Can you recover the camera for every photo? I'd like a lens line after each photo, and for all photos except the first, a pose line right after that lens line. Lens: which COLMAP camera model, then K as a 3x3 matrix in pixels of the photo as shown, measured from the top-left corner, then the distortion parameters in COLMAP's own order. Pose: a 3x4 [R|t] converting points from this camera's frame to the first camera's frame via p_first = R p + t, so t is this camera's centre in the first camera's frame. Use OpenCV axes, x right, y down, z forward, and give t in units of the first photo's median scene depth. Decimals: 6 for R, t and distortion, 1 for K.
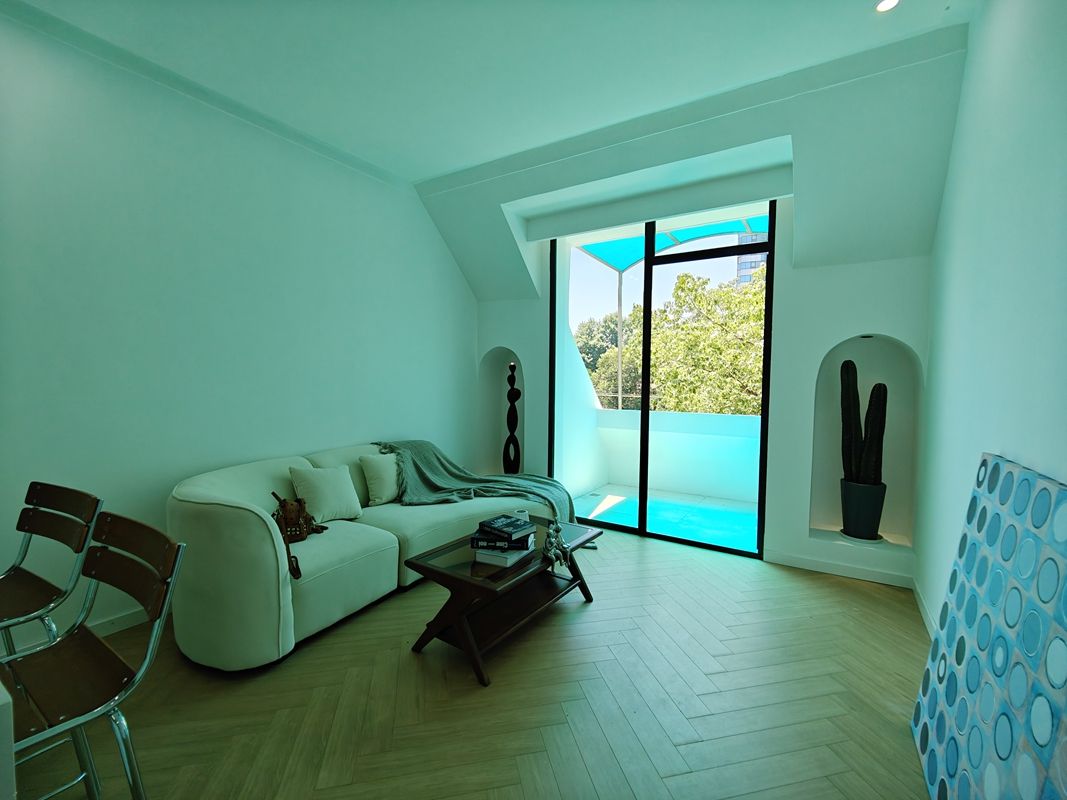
lens RADIAL K [[470.8, 0, 533.5], [0, 470.8, 400.0], [0, 0, 1]] dist [0.006363, -0.000571]
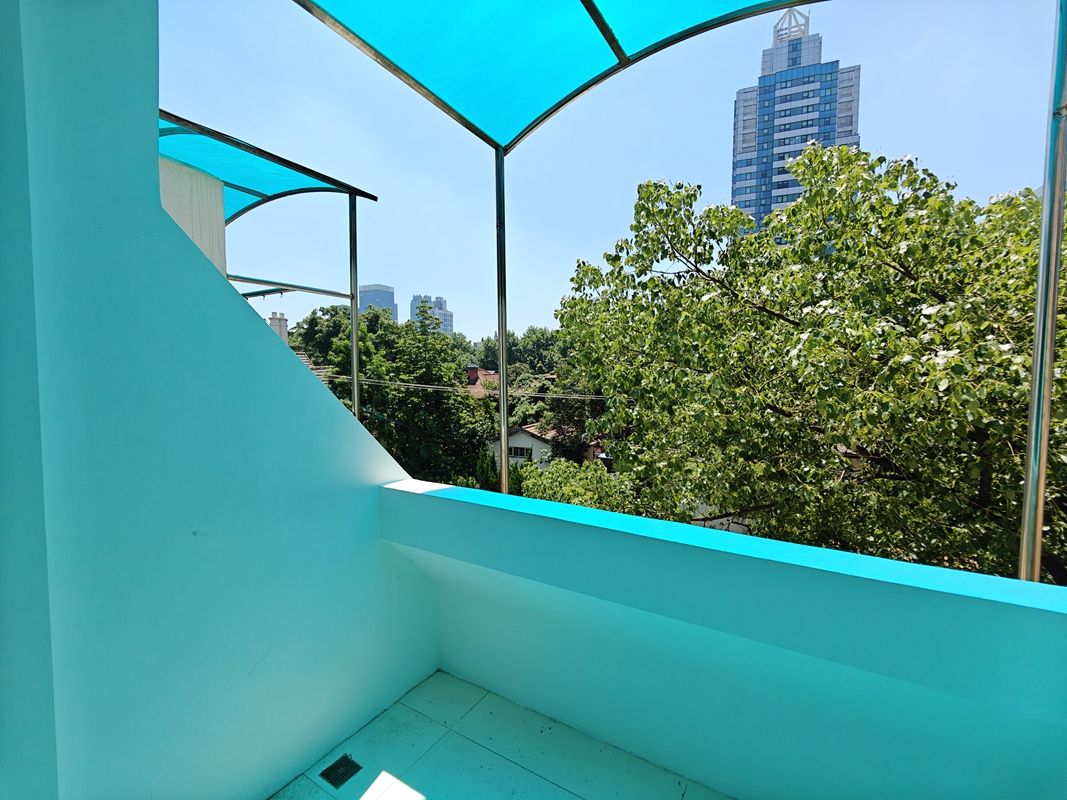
lens RADIAL K [[465.6, 0, 539.3], [0, 465.6, 402.1], [0, 0, 1]] dist [0.001393, -0.000402]
pose [[0.999791, -0.002658, 0.020292, 0.412893], [0.002424, 0.999930, 0.011538, -0.075628], [-0.020321, -0.011487, 0.999728, 1.089477]]
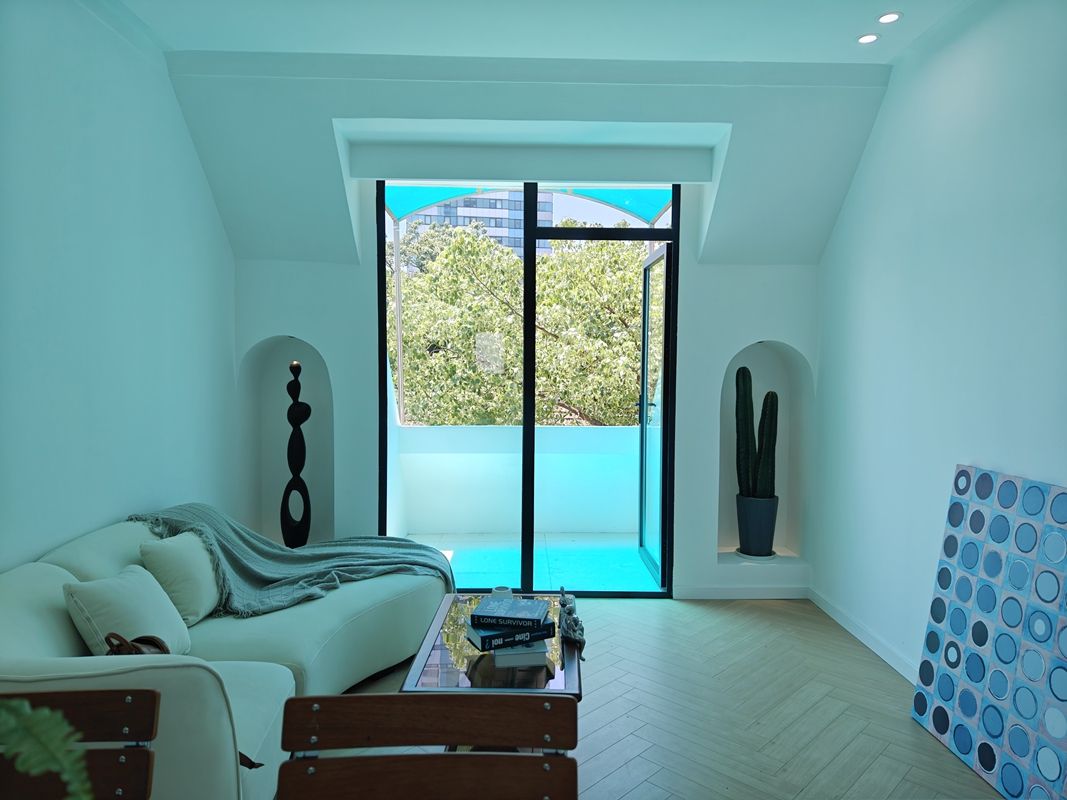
lens RADIAL K [[722.9, 0, 537.4], [0, 722.9, 400.4], [0, 0, 1]] dist [0.017106, -0.003525]
pose [[0.830812, -0.030935, 0.555693, -0.448943], [0.025746, 0.999521, 0.017150, -0.051872], [-0.555957, 0.000058, 0.831211, 0.041415]]
